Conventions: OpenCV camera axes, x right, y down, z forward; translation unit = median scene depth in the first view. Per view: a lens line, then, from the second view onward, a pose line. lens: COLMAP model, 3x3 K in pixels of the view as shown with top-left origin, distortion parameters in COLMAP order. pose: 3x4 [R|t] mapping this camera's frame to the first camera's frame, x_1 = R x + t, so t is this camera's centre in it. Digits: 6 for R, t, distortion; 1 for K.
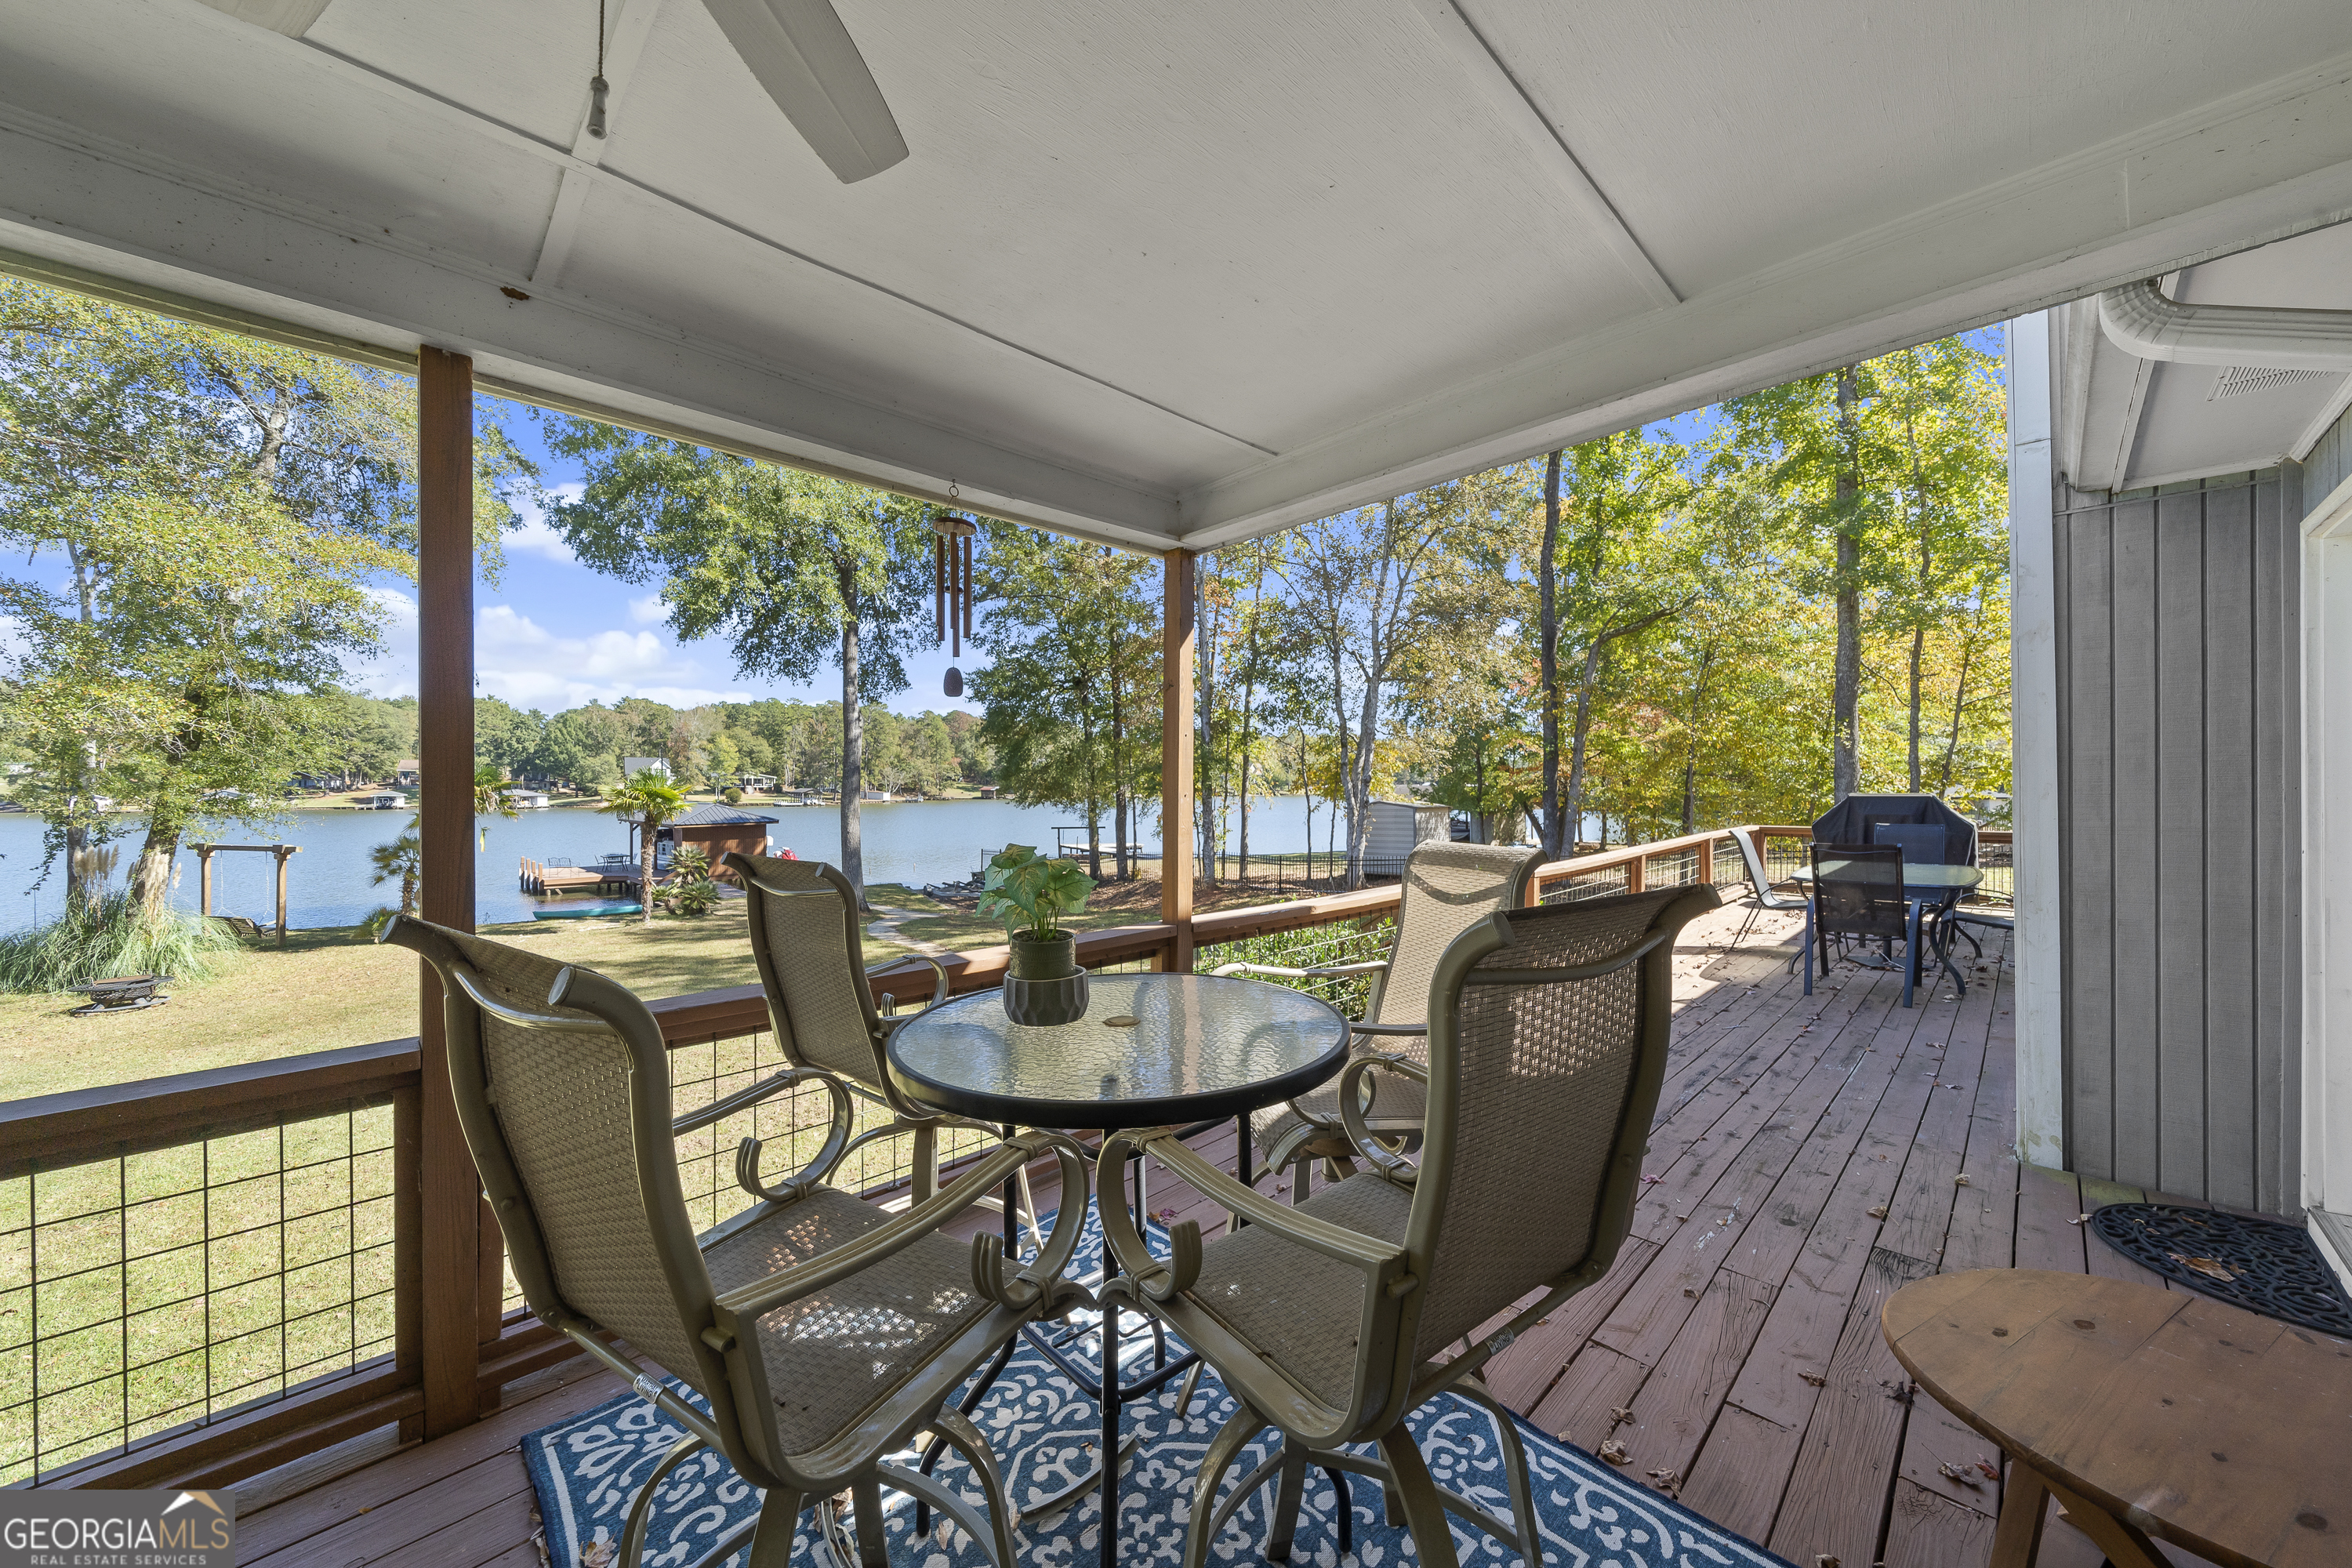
lens RADIAL K [[851.1, 0, 1178.8], [0, 851.1, 764.6], [0, 0, 1]] dist [-0.007477, 0.000545]
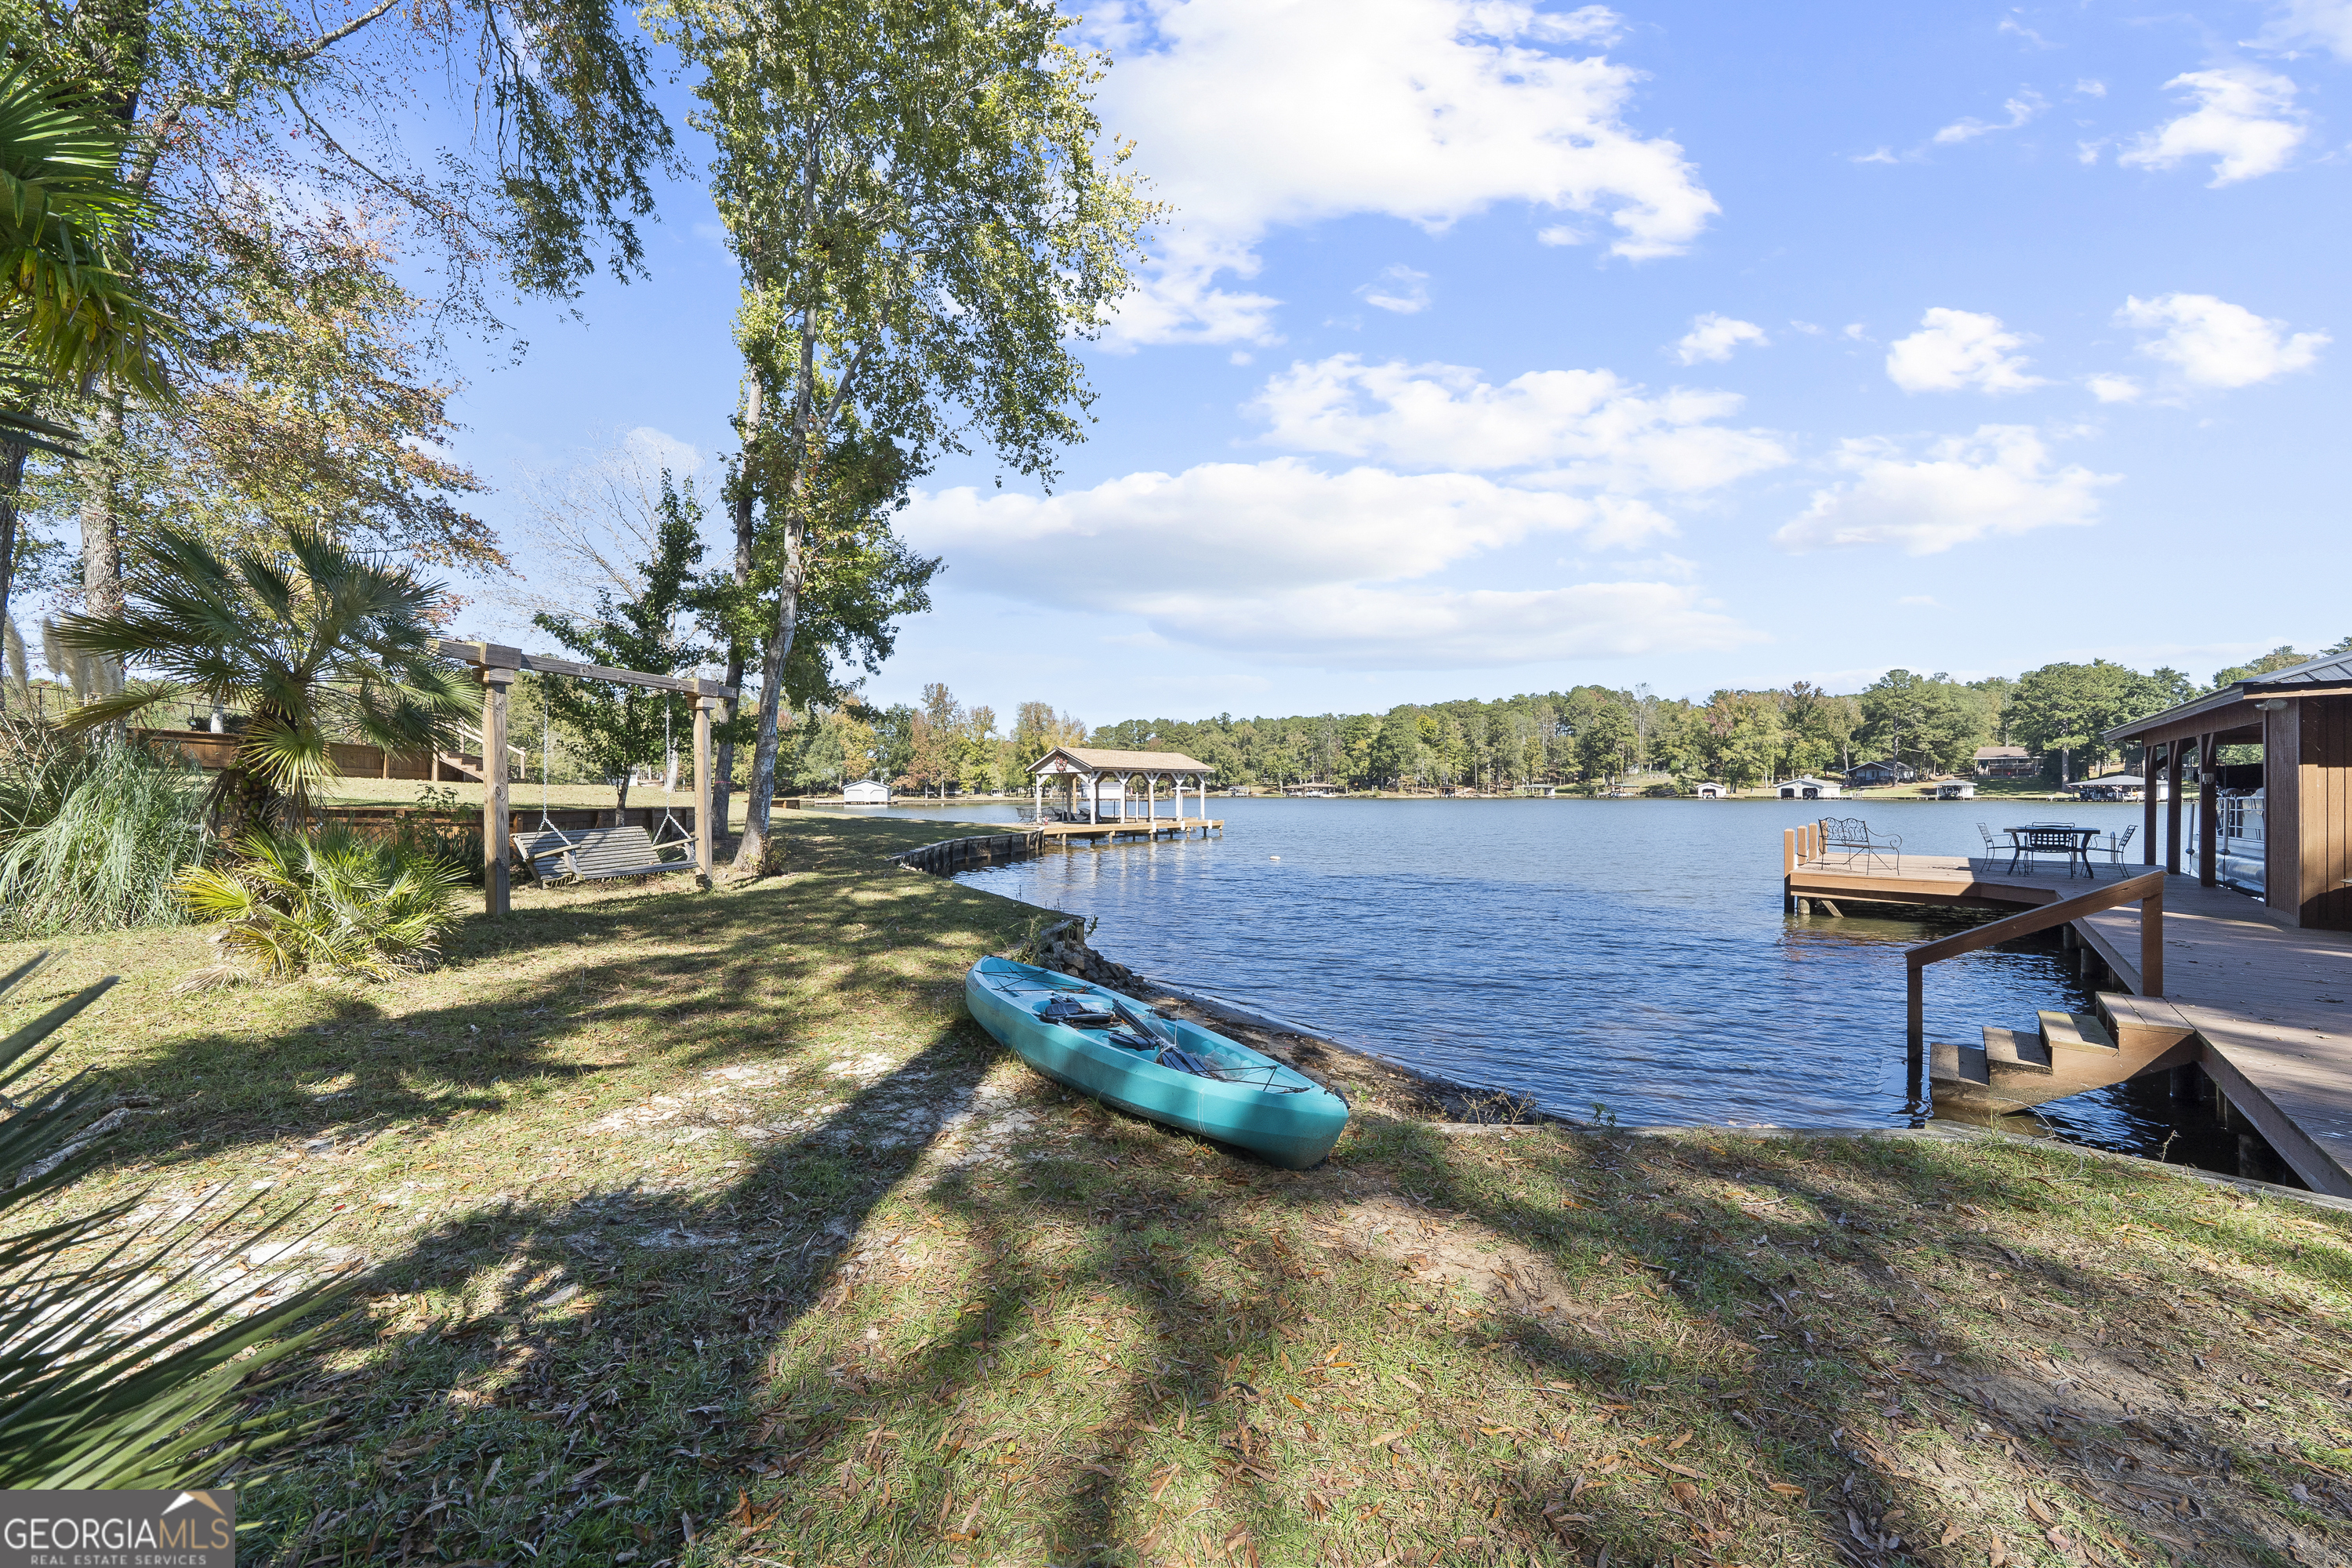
lens RADIAL K [[851.1, 0, 1139.6], [0, 851.1, 779.4], [0, 0, 1]] dist [-0.007477, 0.000545]
pose [[0.013457, -0.009047, -0.999869, -0.401911], [0.022225, 0.999715, -0.008746, 0.100921], [0.999662, -0.022105, 0.013654, 0.789546]]
